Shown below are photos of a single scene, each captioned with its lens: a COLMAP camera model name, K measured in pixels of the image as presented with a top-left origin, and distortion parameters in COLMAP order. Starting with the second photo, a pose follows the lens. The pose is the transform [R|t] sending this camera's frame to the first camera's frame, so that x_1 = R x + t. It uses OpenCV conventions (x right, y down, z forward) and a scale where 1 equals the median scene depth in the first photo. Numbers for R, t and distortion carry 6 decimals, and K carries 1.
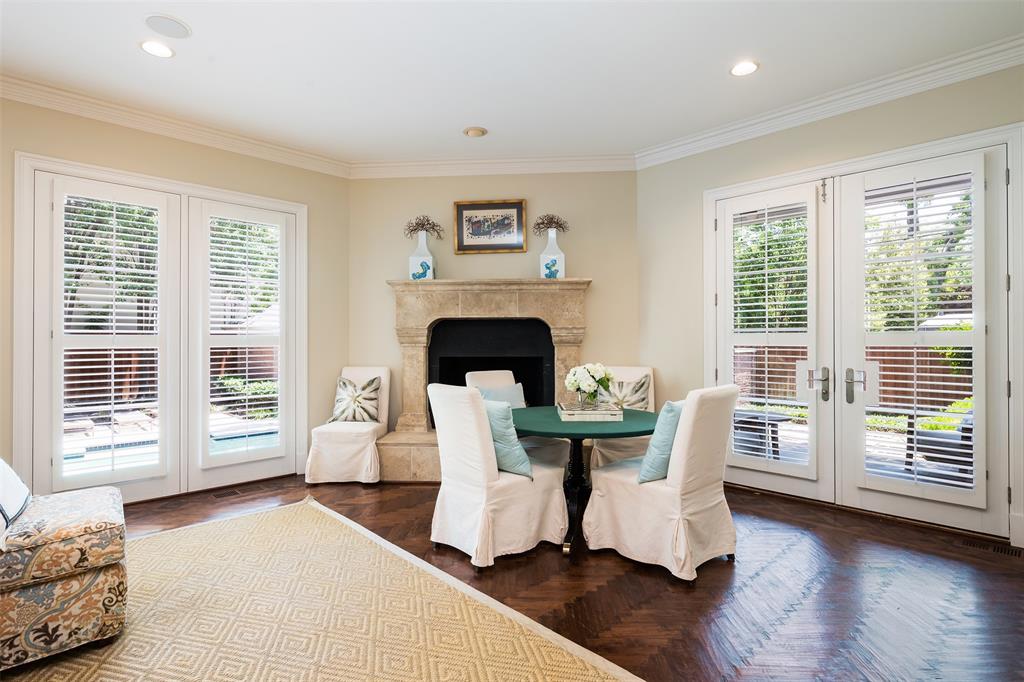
lens RADIAL K [[535.5, 0, 512.0], [0, 535.5, 341.0], [0, 0, 1]] dist [-0.020208, -0.000408]
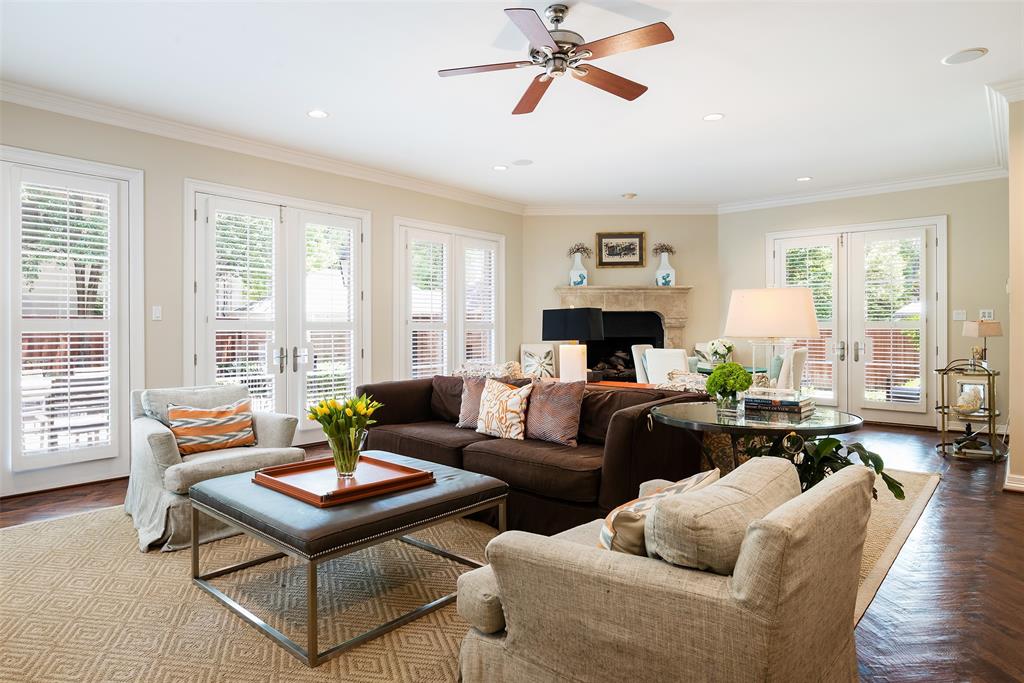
lens RADIAL K [[582.6, 0, 507.9], [0, 582.6, 330.0], [0, 0, 1]] dist [-0.015197, 0.000193]
pose [[0.997941, -0.000371, 0.064142, -0.474395], [-0.000339, 0.999939, 0.011060, -0.007376], [-0.064142, -0.011059, 0.997880, -0.626727]]
